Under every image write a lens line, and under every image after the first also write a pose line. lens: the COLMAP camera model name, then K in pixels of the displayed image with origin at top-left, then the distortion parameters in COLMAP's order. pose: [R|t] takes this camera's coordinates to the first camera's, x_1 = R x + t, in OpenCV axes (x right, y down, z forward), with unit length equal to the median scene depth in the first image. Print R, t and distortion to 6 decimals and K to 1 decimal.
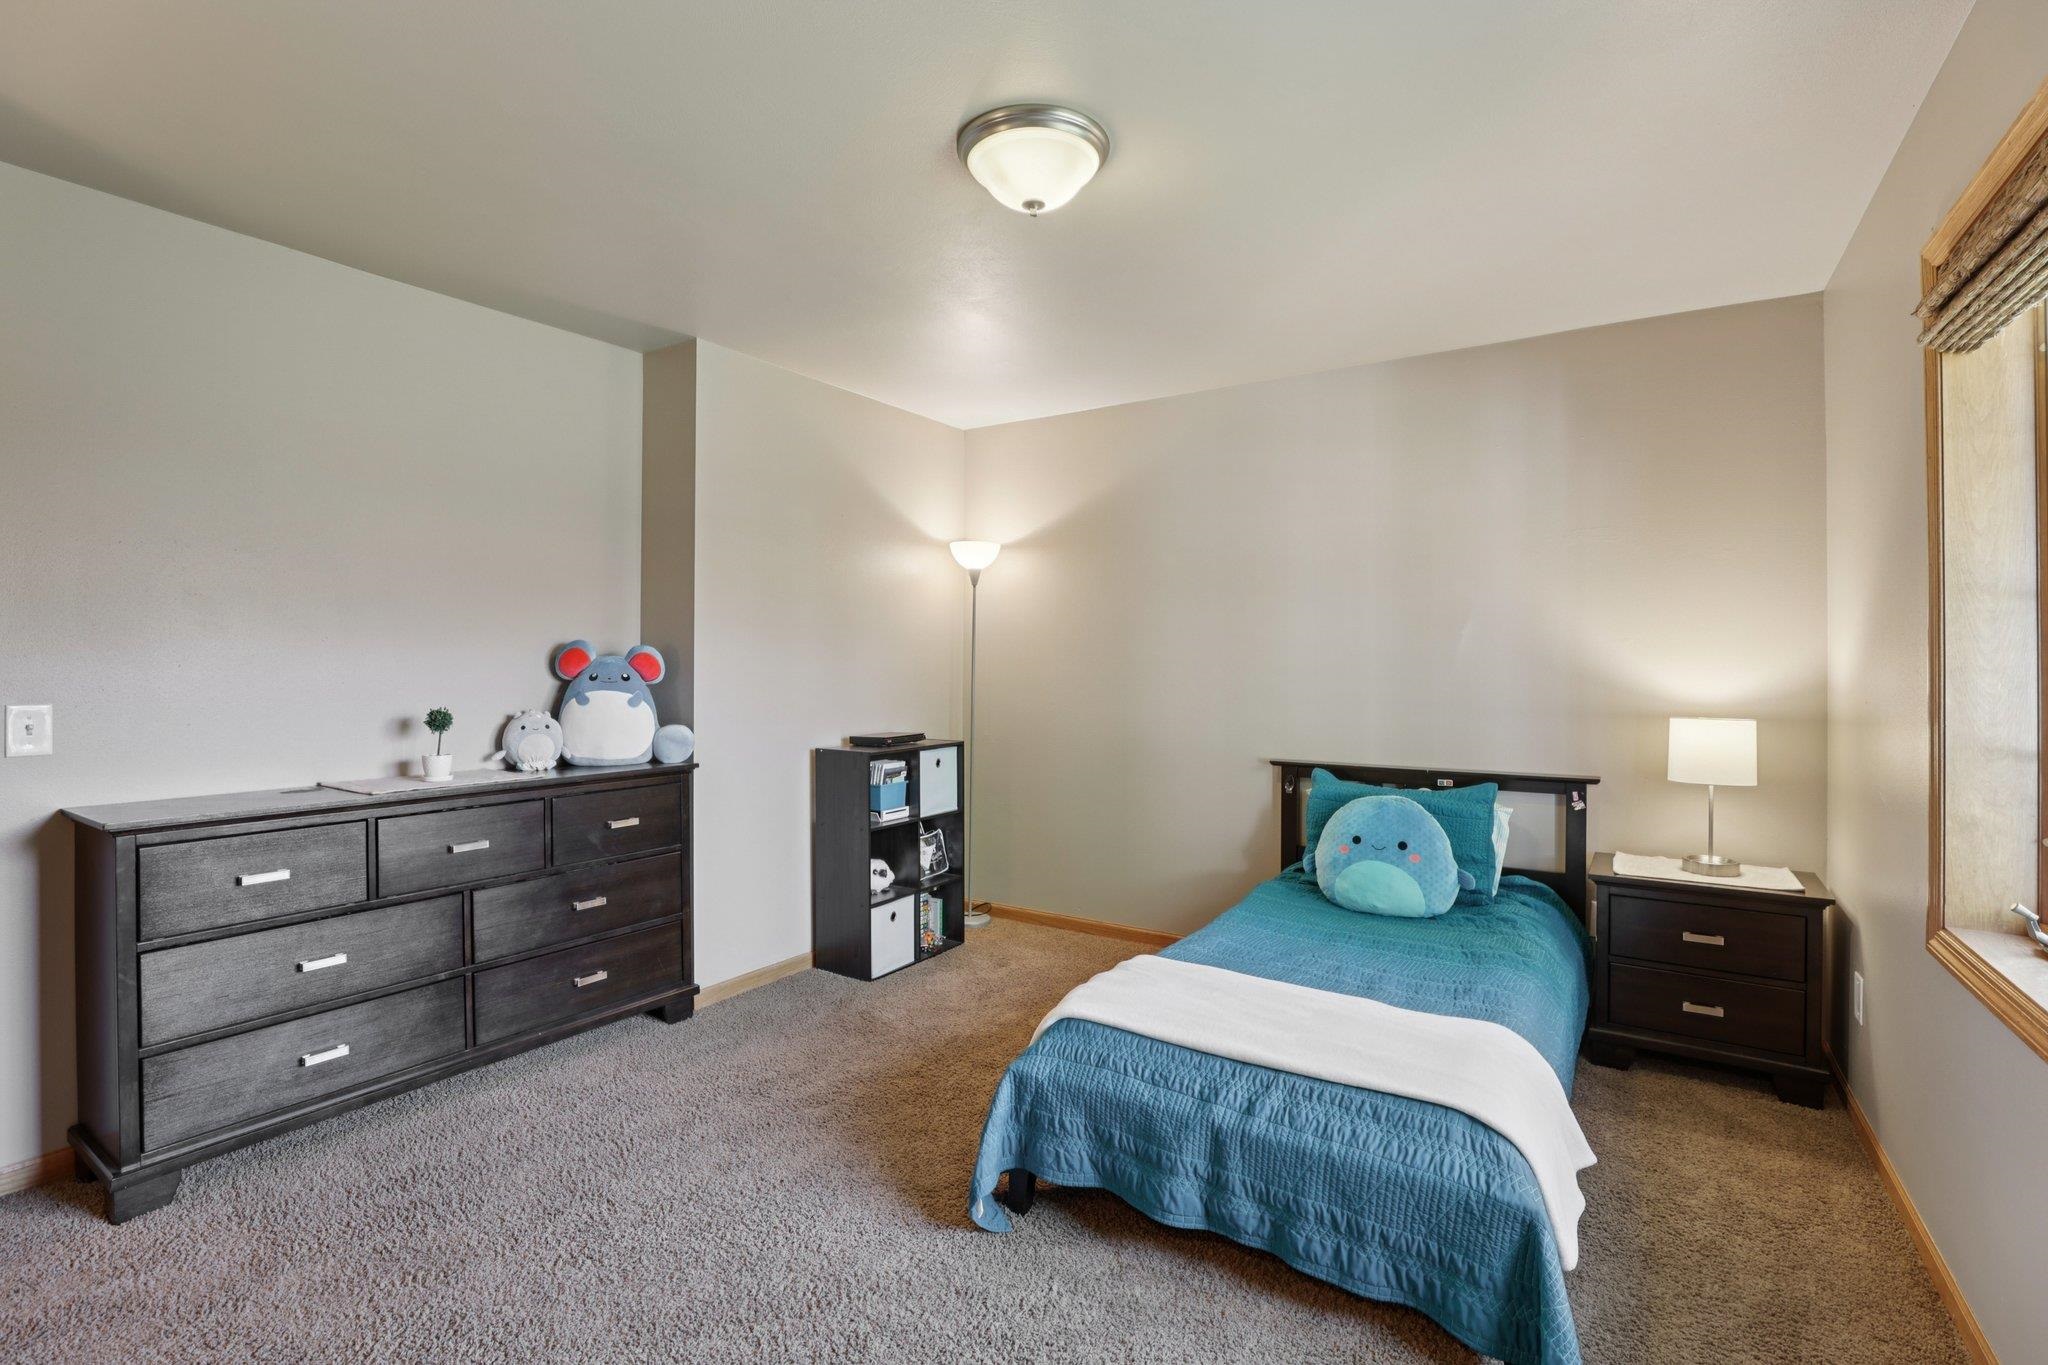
lens RADIAL K [[923.0, 0, 1021.8], [0, 923.0, 670.4], [0, 0, 1]] dist [-0.015764, -0.000047]
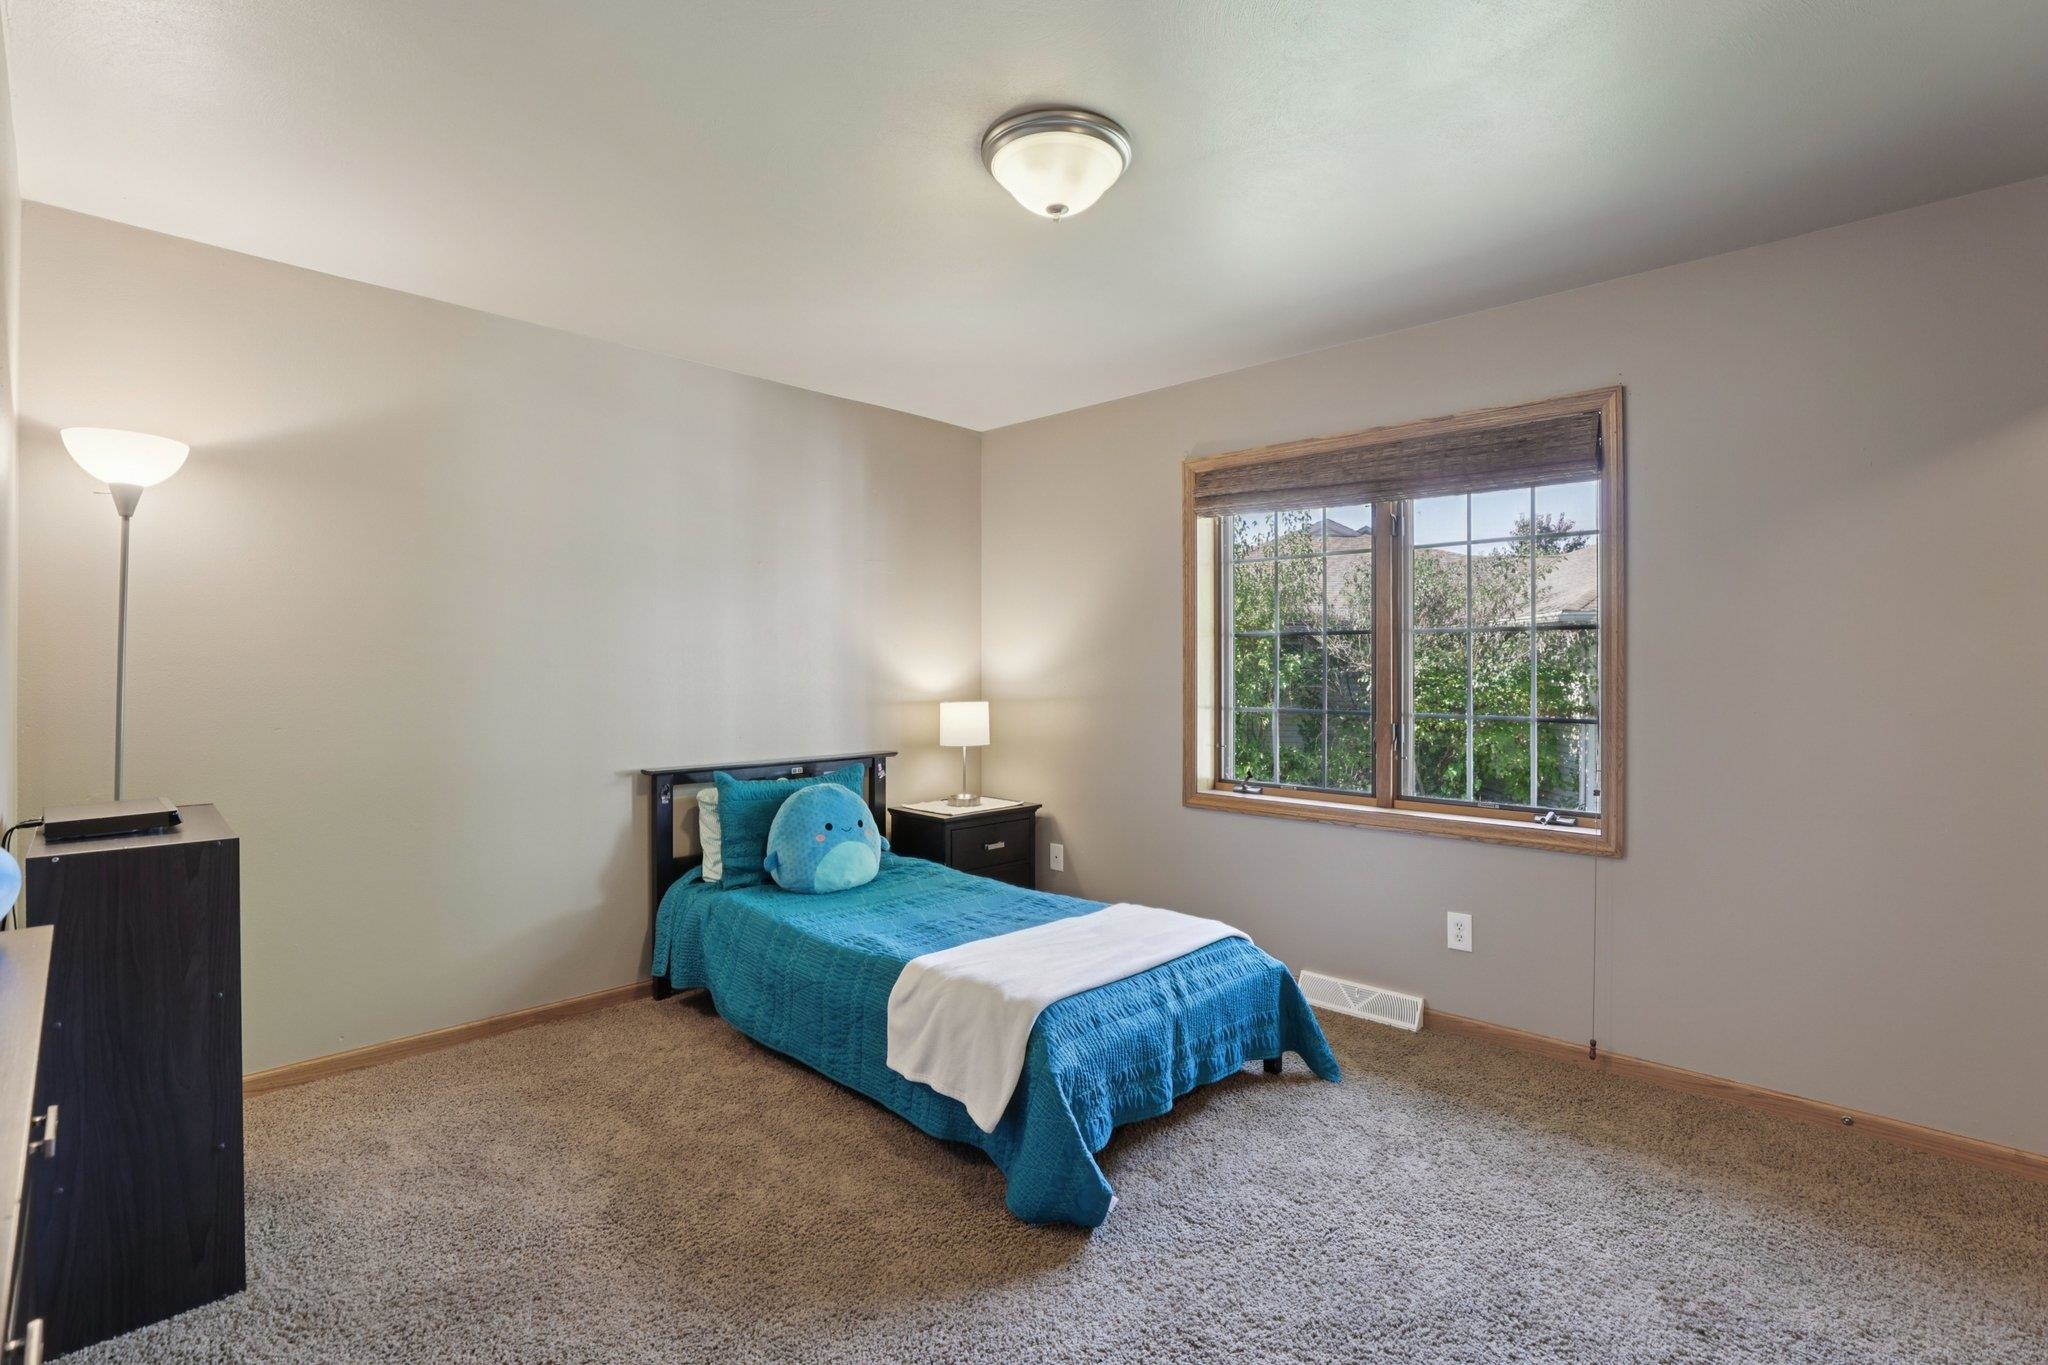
lens RADIAL K [[923.0, 0, 1022.1], [0, 923.0, 671.5], [0, 0, 1]] dist [-0.015764, -0.000047]
pose [[0.198938, -0.003553, 0.980006, -1.038551], [0.006219, 0.999978, 0.002363, -0.001338], [-0.979992, 0.005625, 0.198955, 0.880562]]
